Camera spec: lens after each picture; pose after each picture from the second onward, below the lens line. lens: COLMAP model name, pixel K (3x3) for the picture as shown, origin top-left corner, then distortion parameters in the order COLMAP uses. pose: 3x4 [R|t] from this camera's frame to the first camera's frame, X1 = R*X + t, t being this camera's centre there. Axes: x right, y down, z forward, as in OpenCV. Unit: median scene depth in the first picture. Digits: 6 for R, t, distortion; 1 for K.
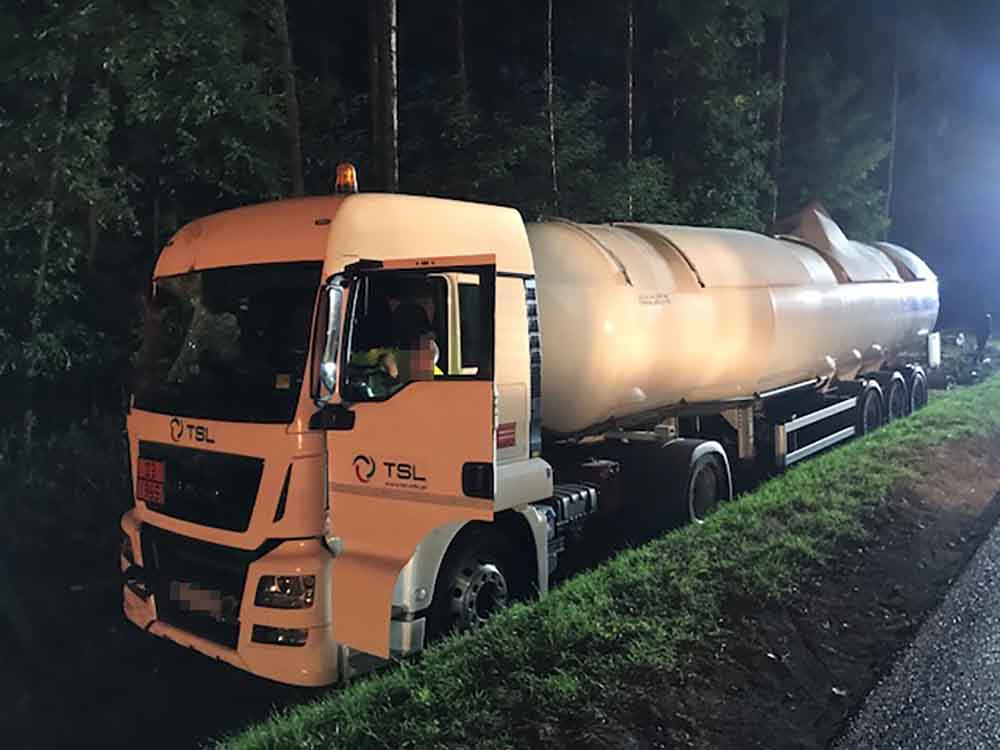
lens RADIAL K [[824.6, 0, 502.3], [0, 824.6, 370.0], [0, 0, 1]] dist [0.010447, -0.000267]
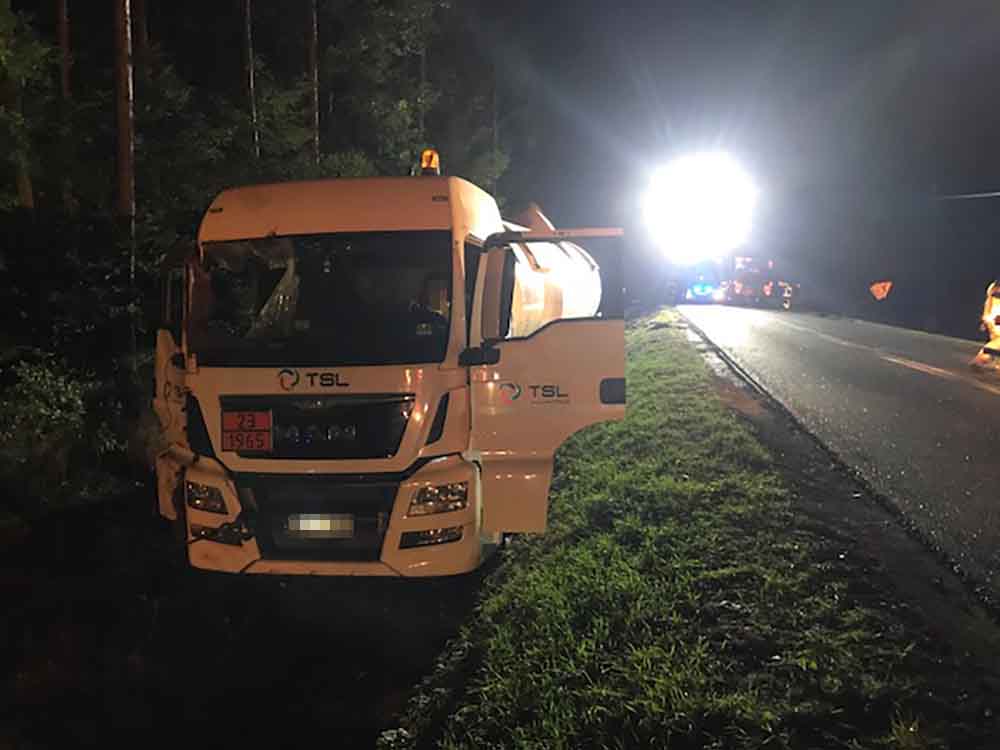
lens RADIAL K [[821.2, 0, 503.8], [0, 821.2, 361.4], [0, 0, 1]] dist [0.042978, -0.048446]
pose [[0.866820, -0.039239, 0.497075, -0.702825], [0.039237, 0.999175, 0.010452, 0.048532], [-0.497076, 0.010444, 0.867644, -0.099824]]
